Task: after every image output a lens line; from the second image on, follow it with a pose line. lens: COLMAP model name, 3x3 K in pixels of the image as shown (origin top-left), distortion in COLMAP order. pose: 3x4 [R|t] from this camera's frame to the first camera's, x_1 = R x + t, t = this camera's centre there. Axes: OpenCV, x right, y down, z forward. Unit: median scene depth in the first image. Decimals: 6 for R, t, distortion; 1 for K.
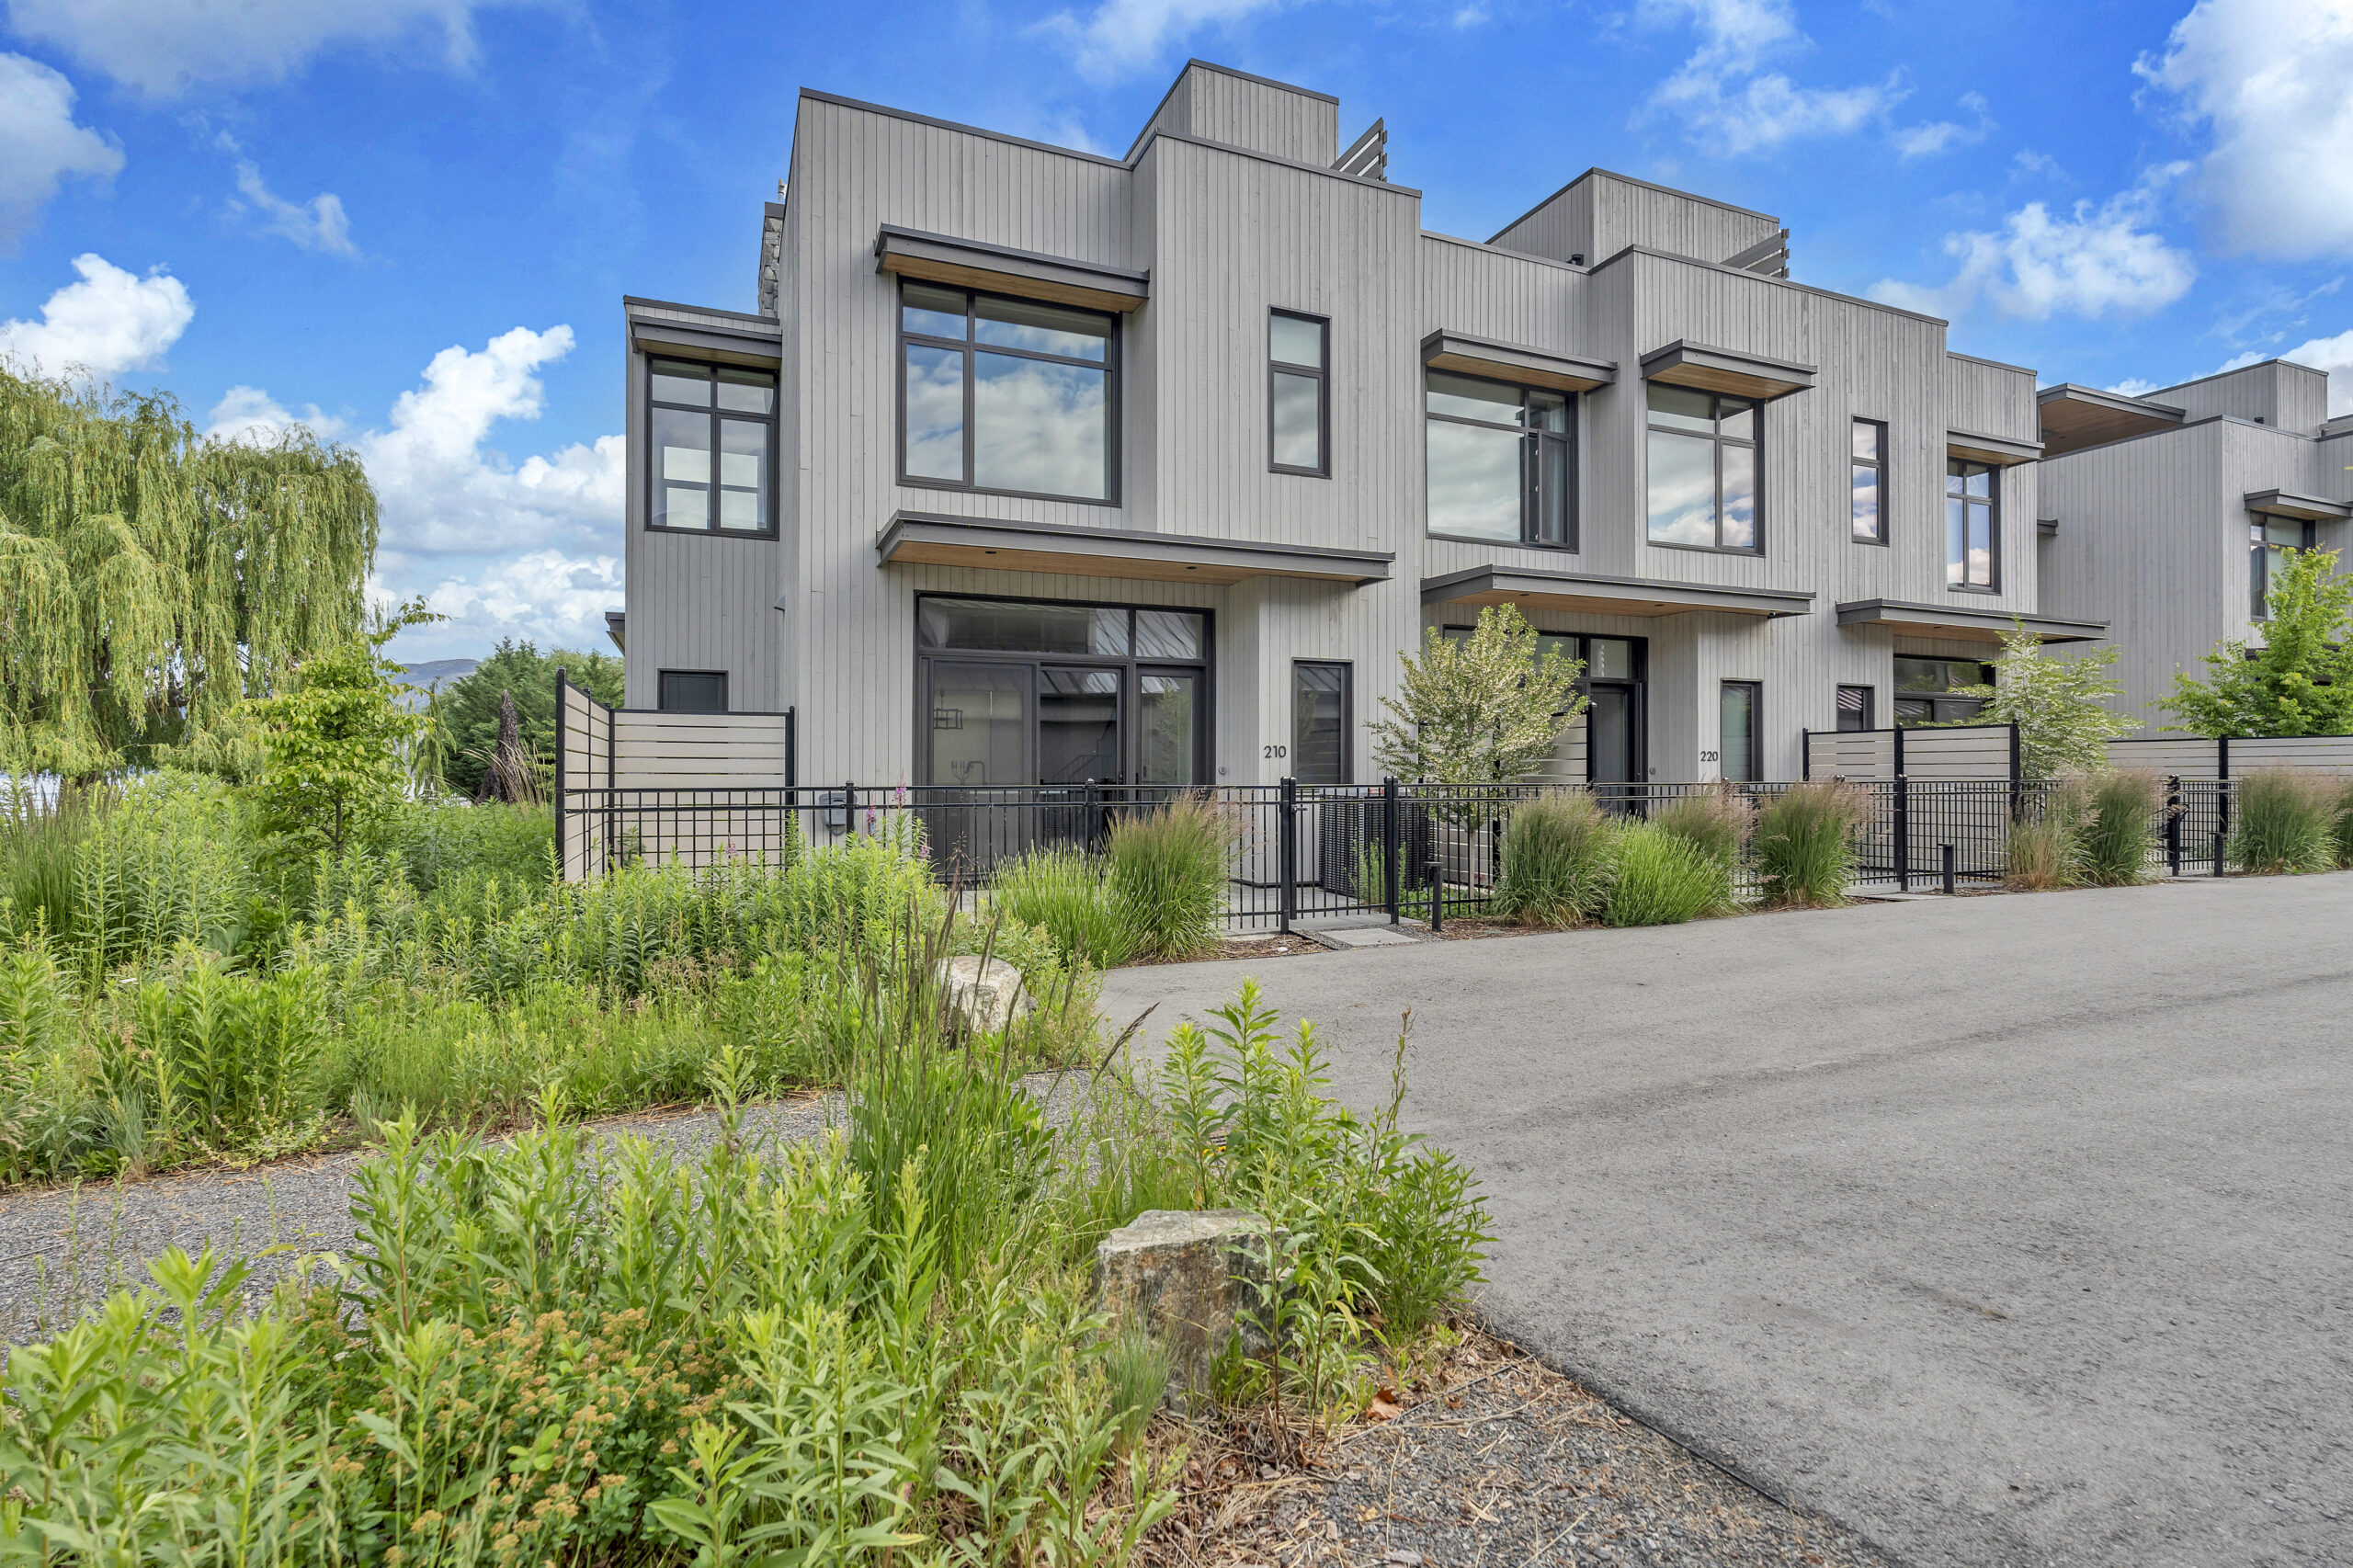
lens RADIAL K [[1116.3, 0, 1174.4], [0, 1116.3, 779.0], [0, 0, 1]] dist [-0.001094, -0.000398]
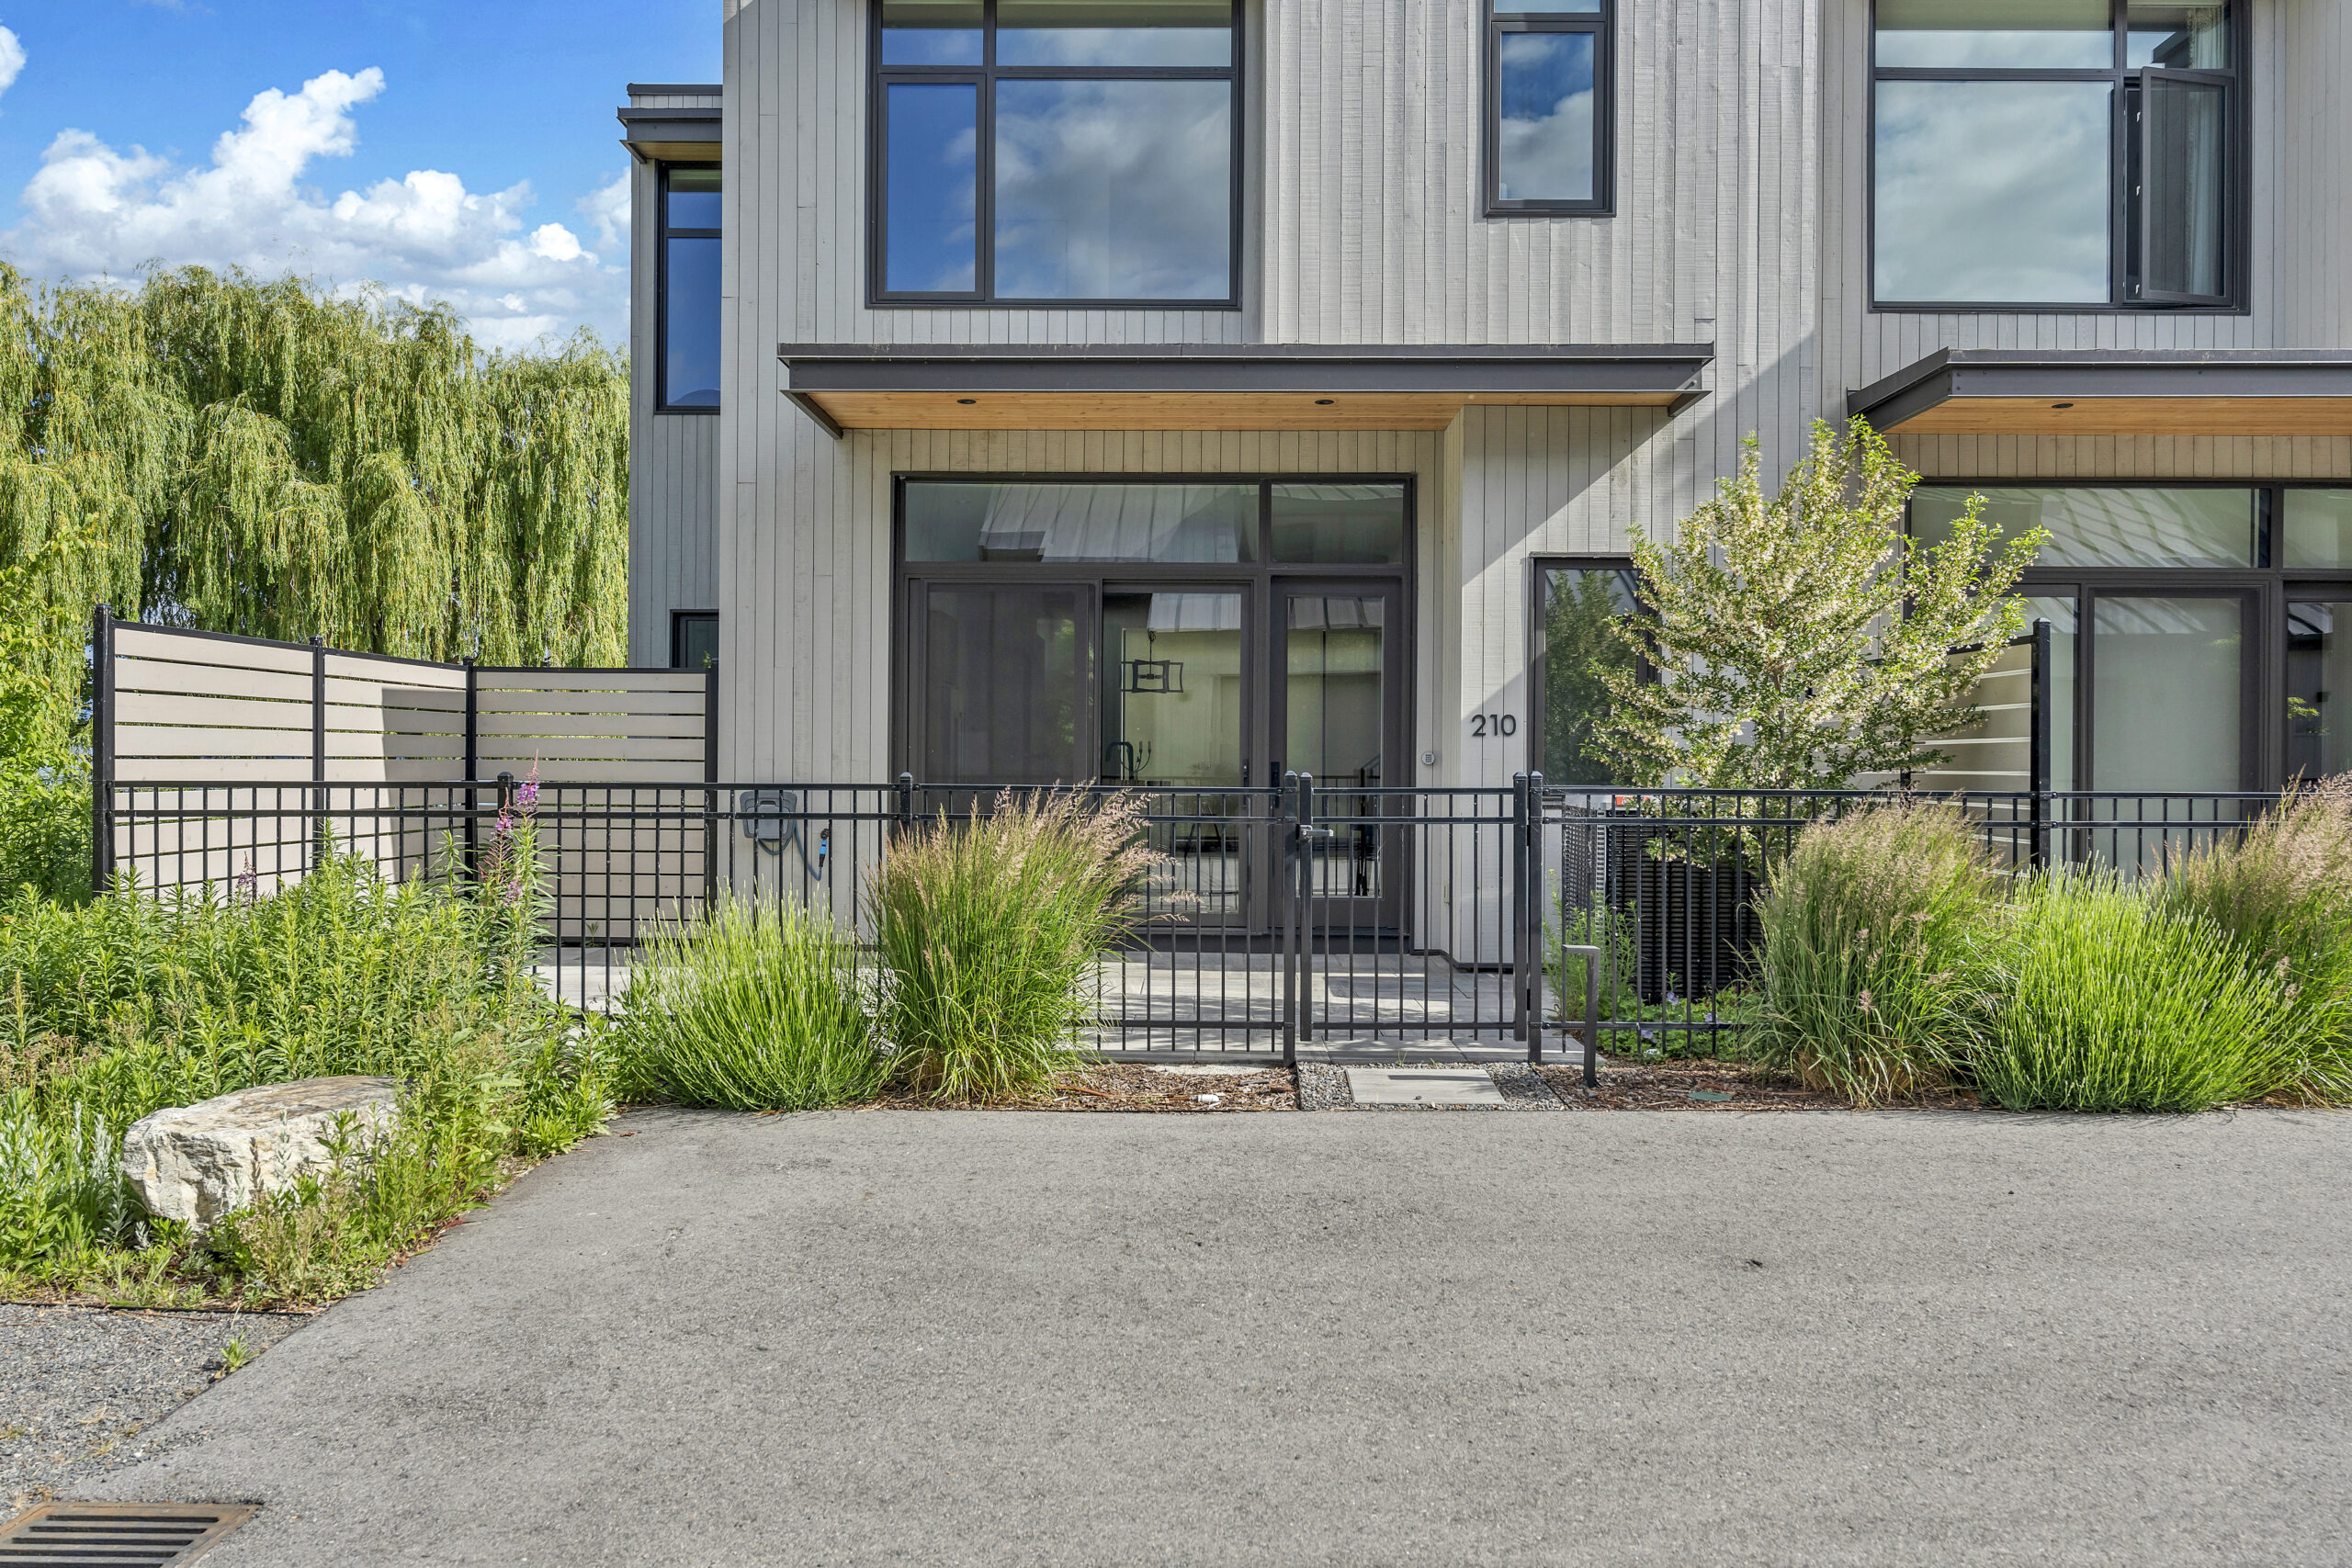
lens RADIAL K [[1661.8, 0, 1178.6], [0, 1661.8, 760.3], [0, 0, 1]] dist [-0.001082, 0.001864]
pose [[0.916121, 0.005533, -0.400864, 0.267494], [-0.007714, 0.999963, -0.003828, -0.003112], [0.400828, 0.006599, 0.916129, 0.186434]]
